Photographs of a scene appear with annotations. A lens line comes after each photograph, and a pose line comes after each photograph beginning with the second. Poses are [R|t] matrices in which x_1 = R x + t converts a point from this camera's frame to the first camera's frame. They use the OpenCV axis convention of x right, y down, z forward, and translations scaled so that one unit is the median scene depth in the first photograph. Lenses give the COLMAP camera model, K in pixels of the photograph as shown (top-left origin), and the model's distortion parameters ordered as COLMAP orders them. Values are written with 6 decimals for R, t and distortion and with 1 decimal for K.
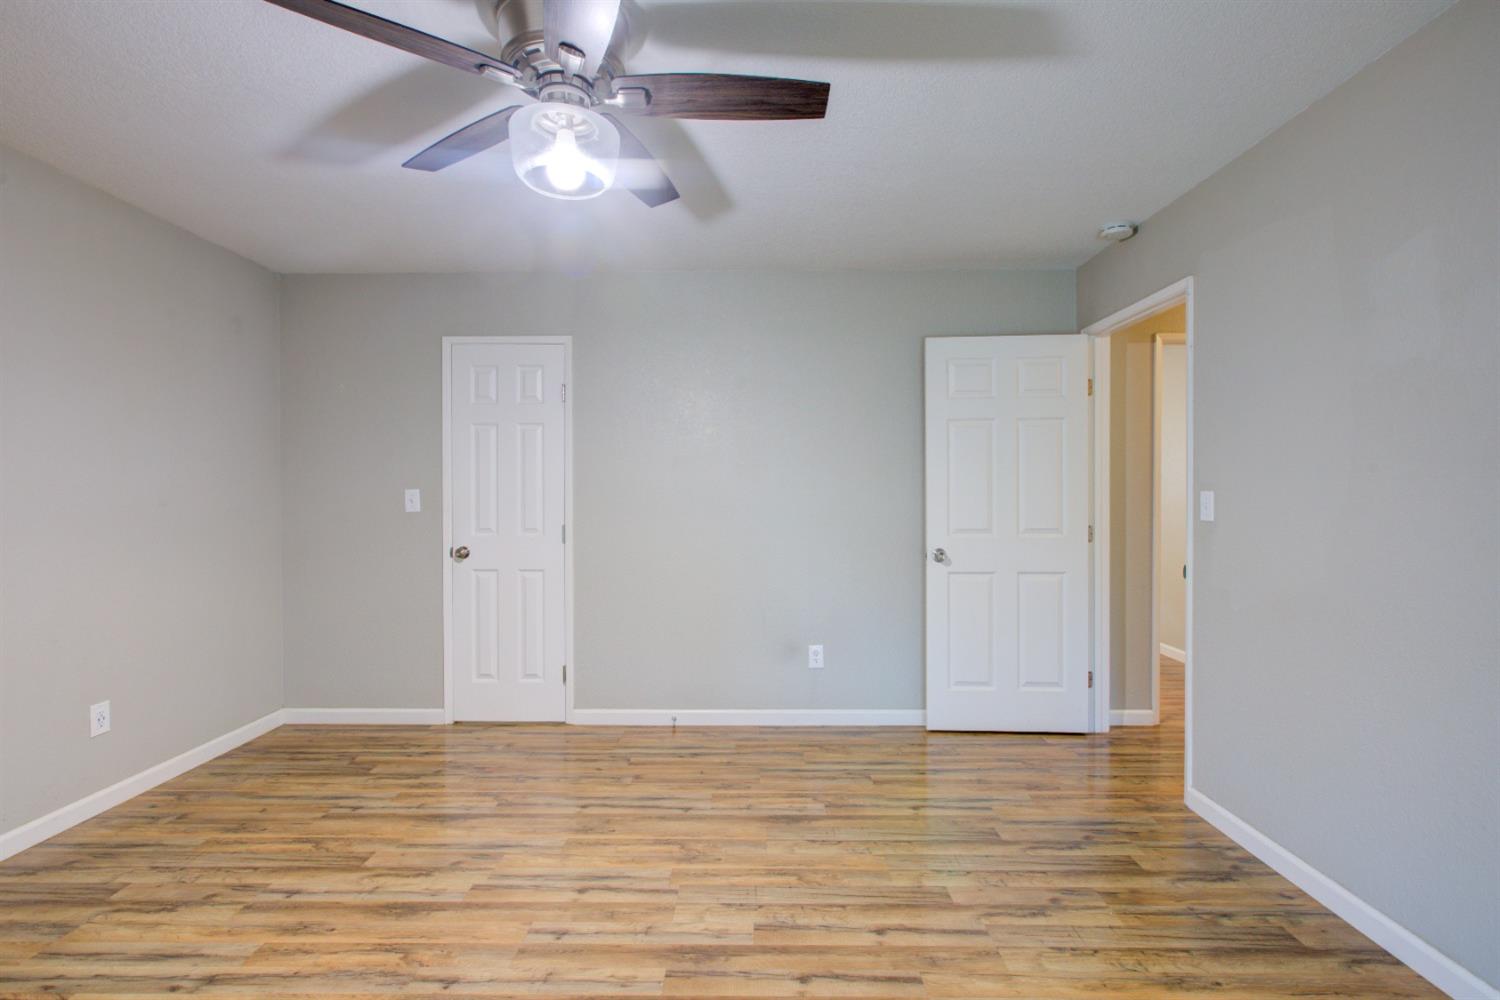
lens RADIAL K [[695.3, 0, 748.8], [0, 695.3, 502.6], [0, 0, 1]] dist [-0.010450, 0.005123]
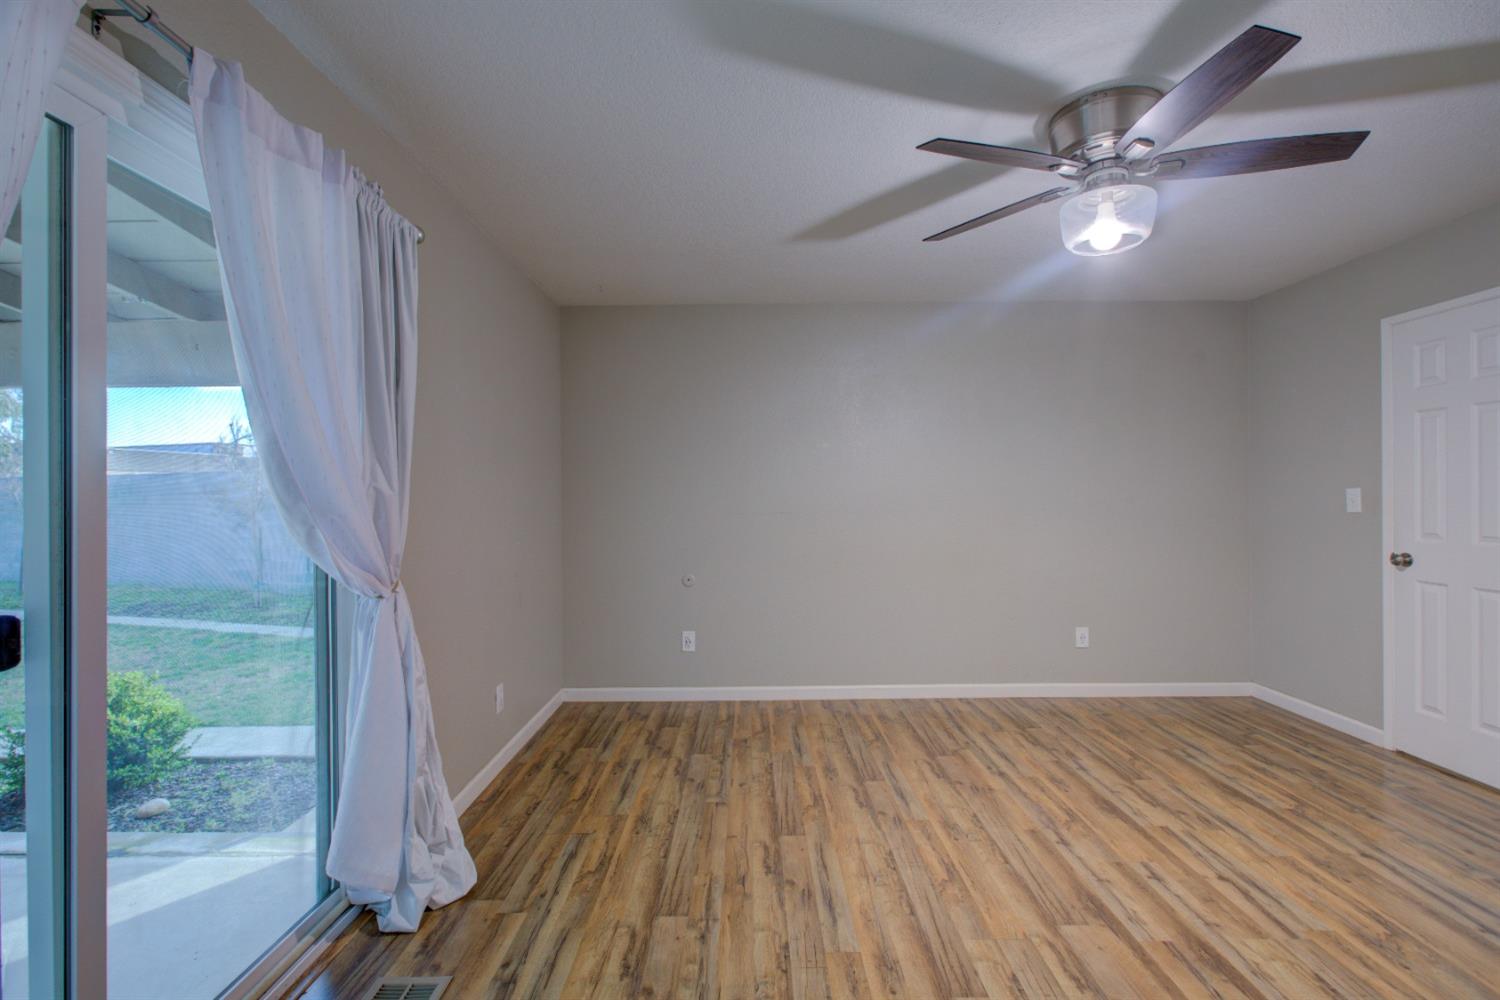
lens RADIAL K [[695.3, 0, 747.1], [0, 695.3, 499.3], [0, 0, 1]] dist [-0.010450, 0.005123]
pose [[-0.001754, 0.002265, -0.999996, 0.661483], [-0.009182, 0.999955, 0.002281, 0.002264], [0.999956, 0.009186, -0.001733, 0.246057]]
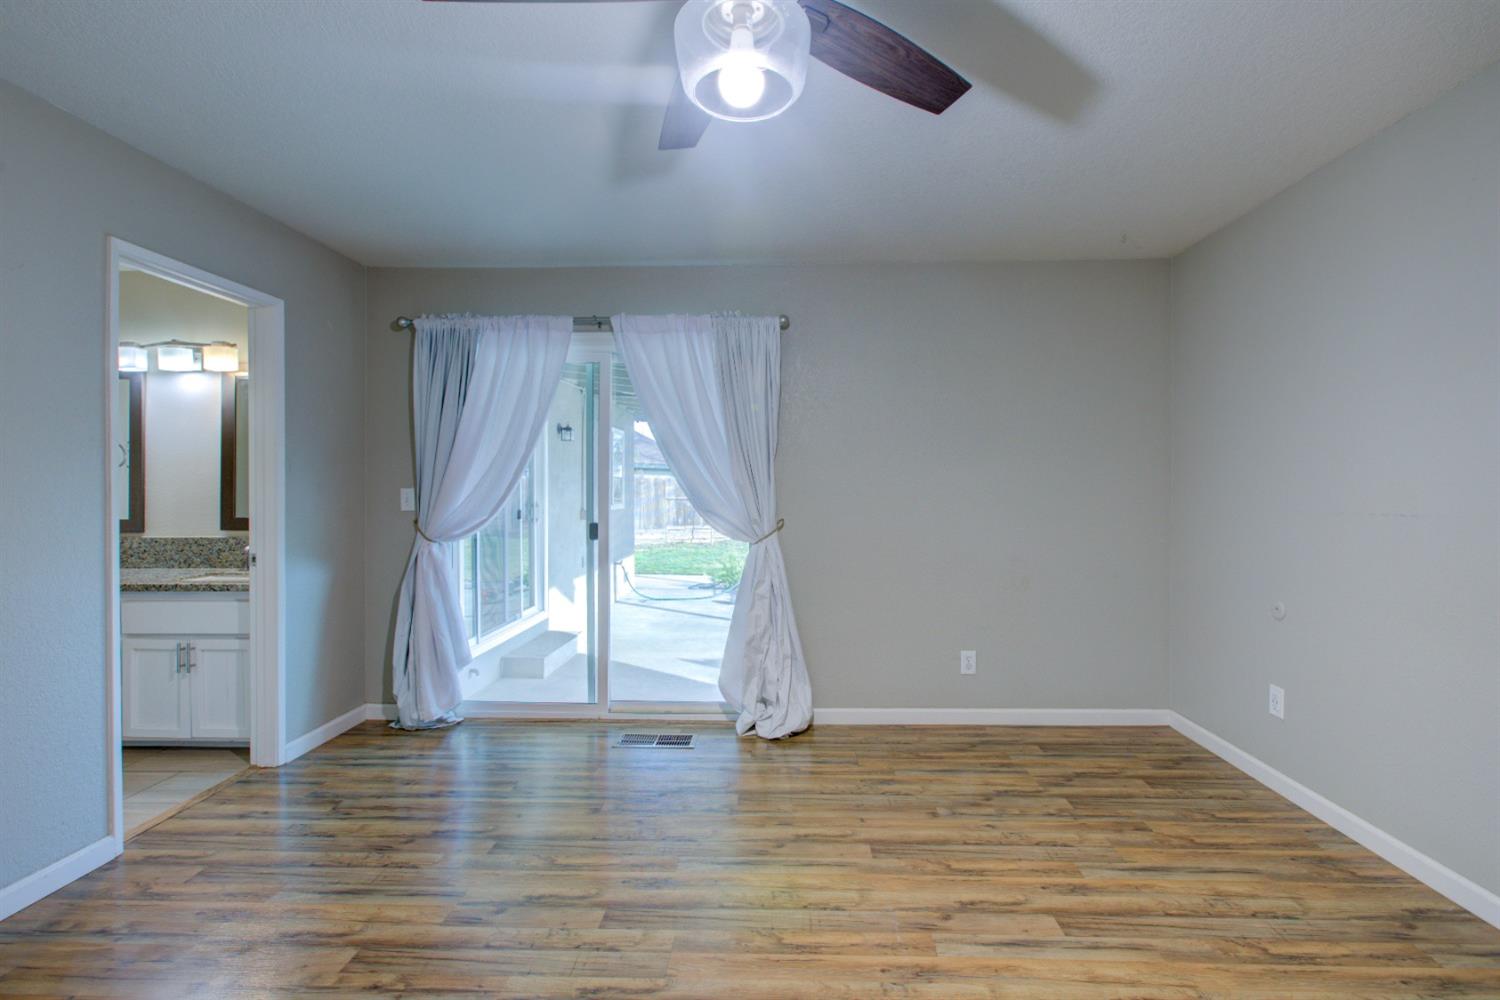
lens RADIAL K [[695.3, 0, 734.5], [0, 695.3, 480.8], [0, 0, 1]] dist [-0.010450, 0.005123]
pose [[-0.997949, 0.008689, 0.063416, -0.205819], [0.009177, 0.999931, 0.007398, -0.012082], [-0.063347, 0.007965, -0.997960, 1.225330]]
